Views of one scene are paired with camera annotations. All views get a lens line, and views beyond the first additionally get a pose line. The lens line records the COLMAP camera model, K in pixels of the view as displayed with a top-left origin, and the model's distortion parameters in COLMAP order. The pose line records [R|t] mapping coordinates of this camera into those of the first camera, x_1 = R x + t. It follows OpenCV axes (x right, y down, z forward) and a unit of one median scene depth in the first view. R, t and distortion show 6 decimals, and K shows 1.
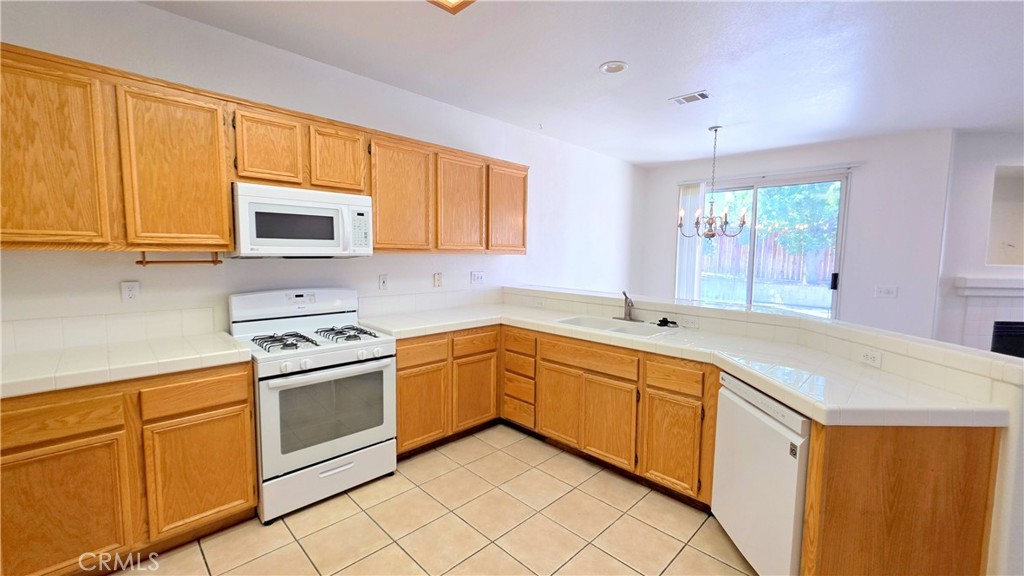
lens RADIAL K [[412.7, 0, 509.3], [0, 412.7, 285.8], [0, 0, 1]] dist [-0.001468, -0.000243]
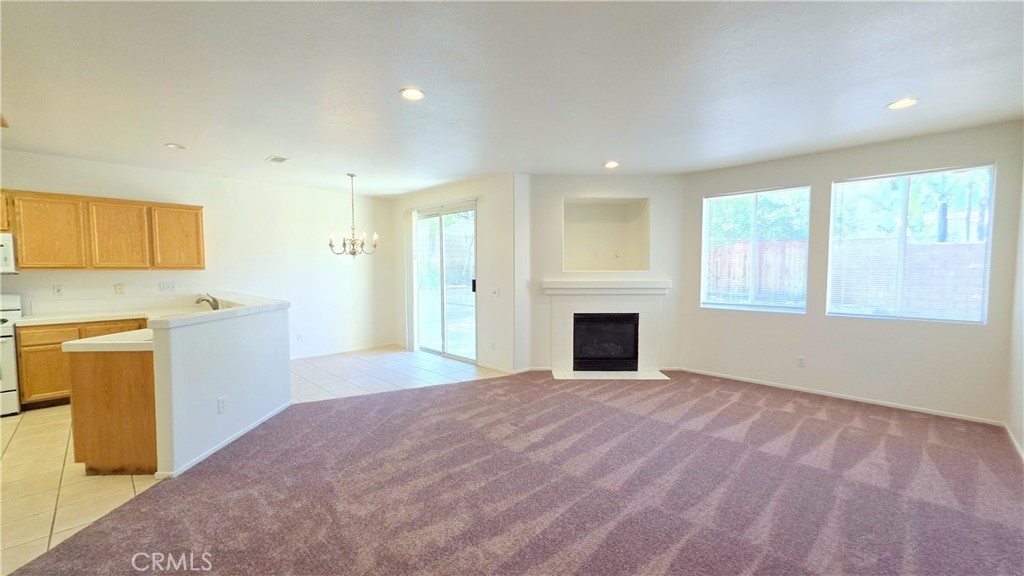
lens RADIAL K [[412.7, 0, 517.0], [0, 412.7, 288.8], [0, 0, 1]] dist [-0.001468, -0.000243]
pose [[0.999831, -0.018382, -0.000902, 1.461164], [0.018343, 0.999314, -0.032178, 0.068459], [0.001493, 0.032156, 0.999482, -0.493984]]
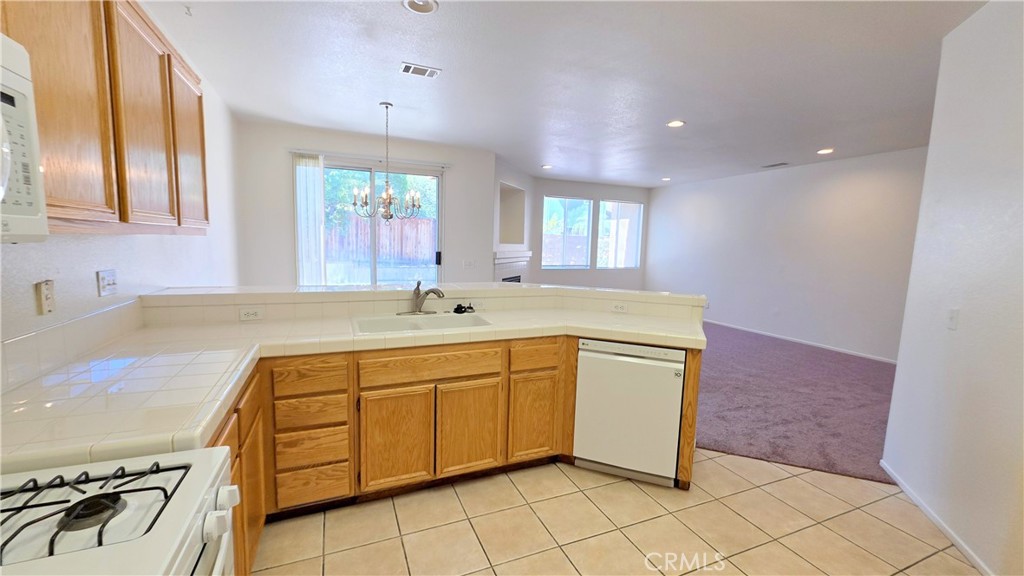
lens RADIAL K [[412.7, 0, 522.2], [0, 412.7, 289.1], [0, 0, 1]] dist [-0.001468, -0.000243]
pose [[0.371860, -0.111364, 0.921585, -0.428985], [0.056378, 0.993655, 0.097325, -0.040935], [-0.926575, 0.015766, 0.375778, 0.475133]]
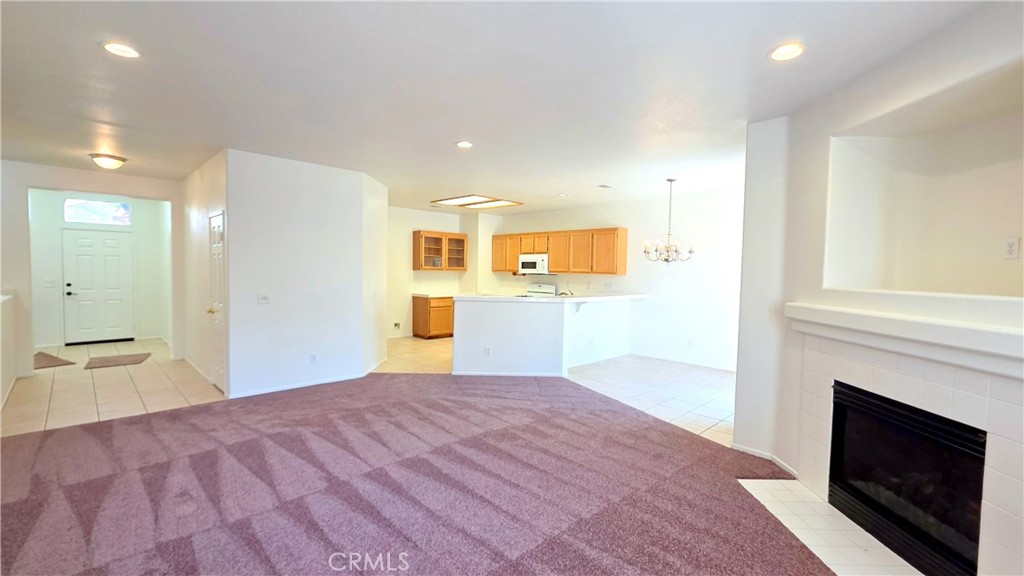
lens RADIAL K [[412.7, 0, 515.9], [0, 412.7, 290.3], [0, 0, 1]] dist [-0.001468, -0.000243]
pose [[0.010142, 0.033197, -0.999397, 2.600211], [-0.100721, 0.994400, 0.032009, -0.027023], [0.994863, 0.100336, 0.013429, 0.737215]]
